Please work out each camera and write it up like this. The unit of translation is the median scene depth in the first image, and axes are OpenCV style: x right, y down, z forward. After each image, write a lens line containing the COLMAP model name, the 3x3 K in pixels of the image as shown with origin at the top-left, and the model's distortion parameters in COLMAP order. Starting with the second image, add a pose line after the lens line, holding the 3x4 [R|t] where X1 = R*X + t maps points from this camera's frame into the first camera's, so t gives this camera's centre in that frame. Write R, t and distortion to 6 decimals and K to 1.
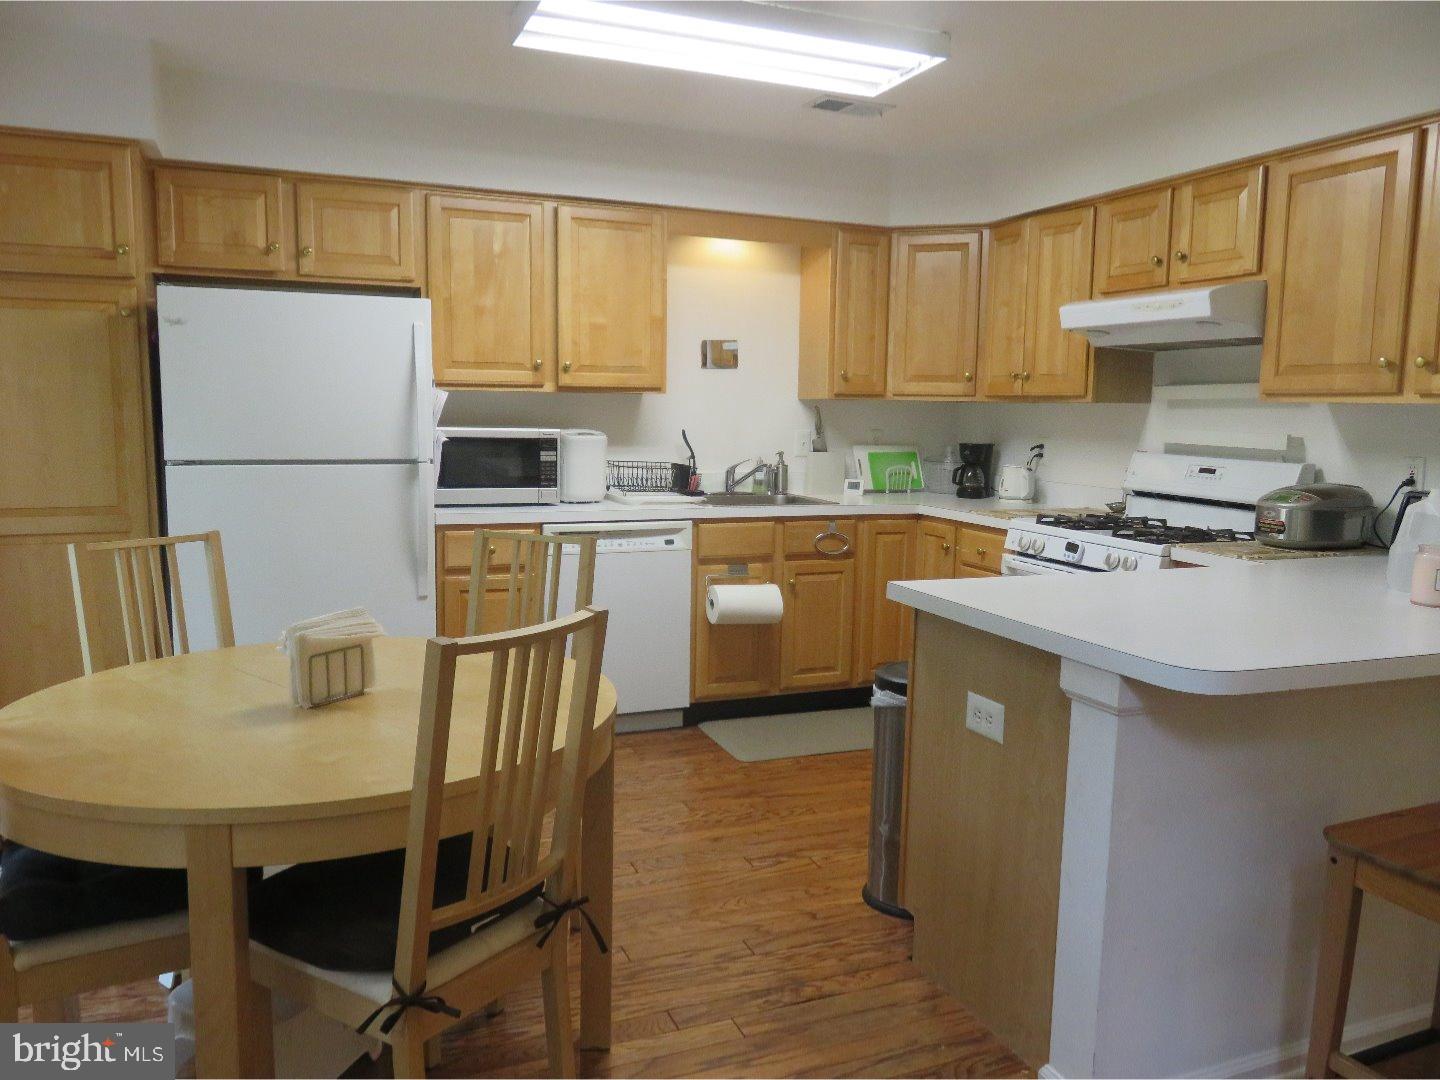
lens RADIAL K [[1084.5, 0, 721.3], [0, 1084.5, 540.1], [0, 0, 1]] dist [-0.025273, 0.000638]
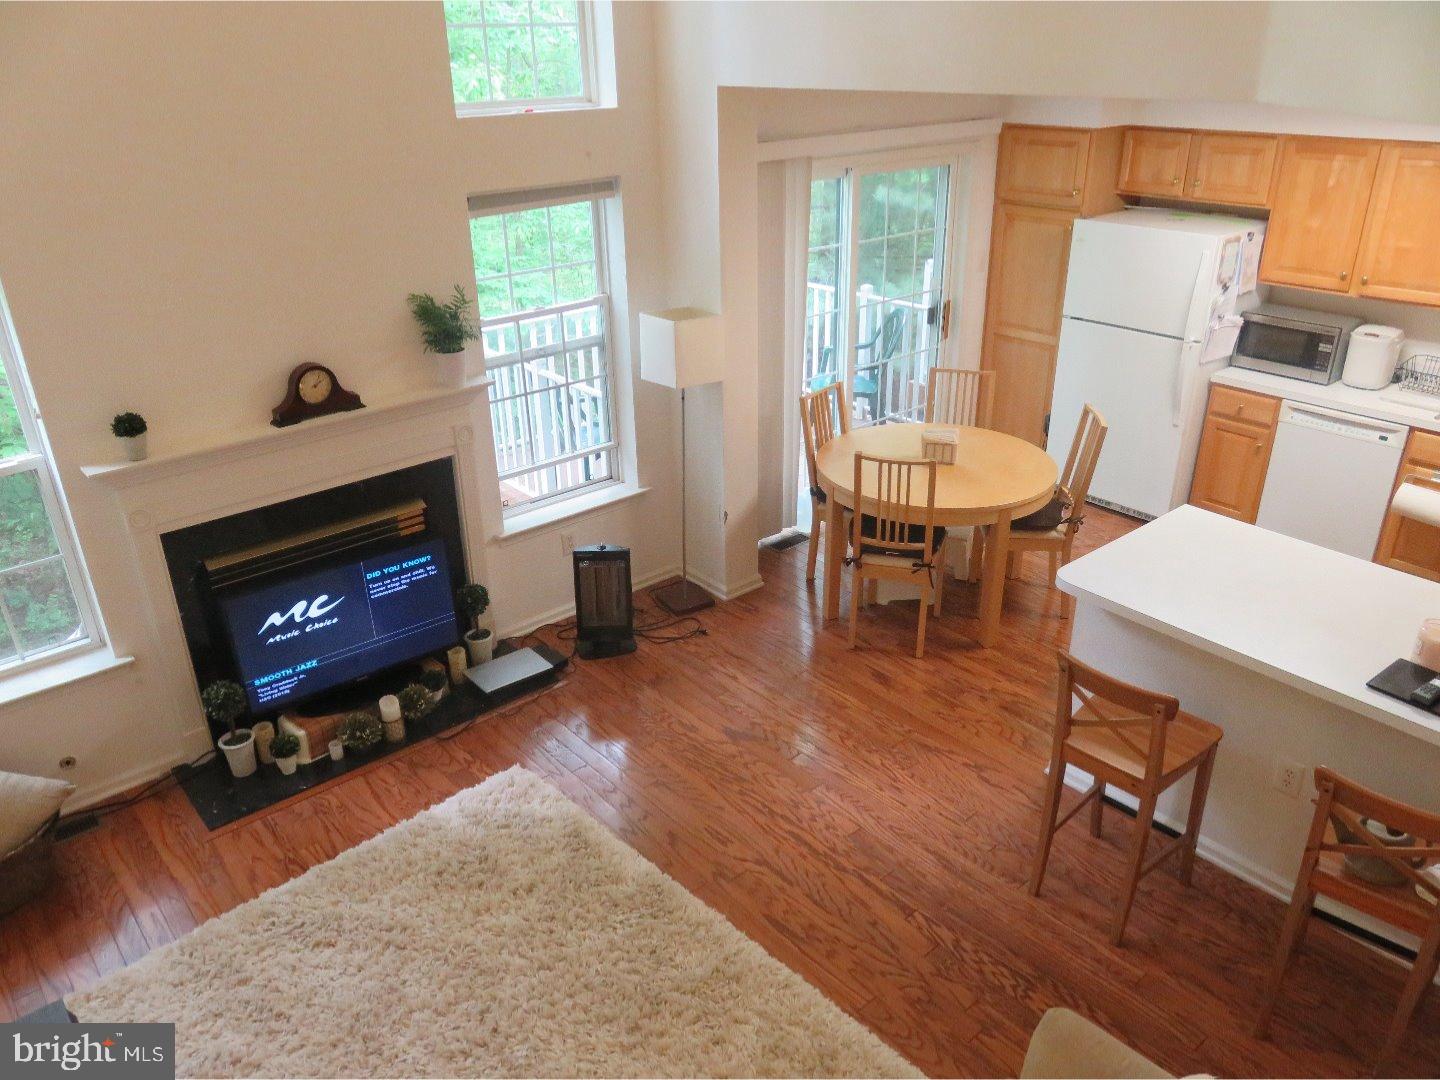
lens RADIAL K [[1084.5, 0, 721.8], [0, 1084.5, 543.5], [0, 0, 1]] dist [-0.025273, 0.000638]
pose [[0.294699, 0.378584, -0.877398, 0.872258], [-0.098425, 0.925316, 0.366201, -0.267980], [0.950508, -0.021561, 0.309952, -0.107120]]
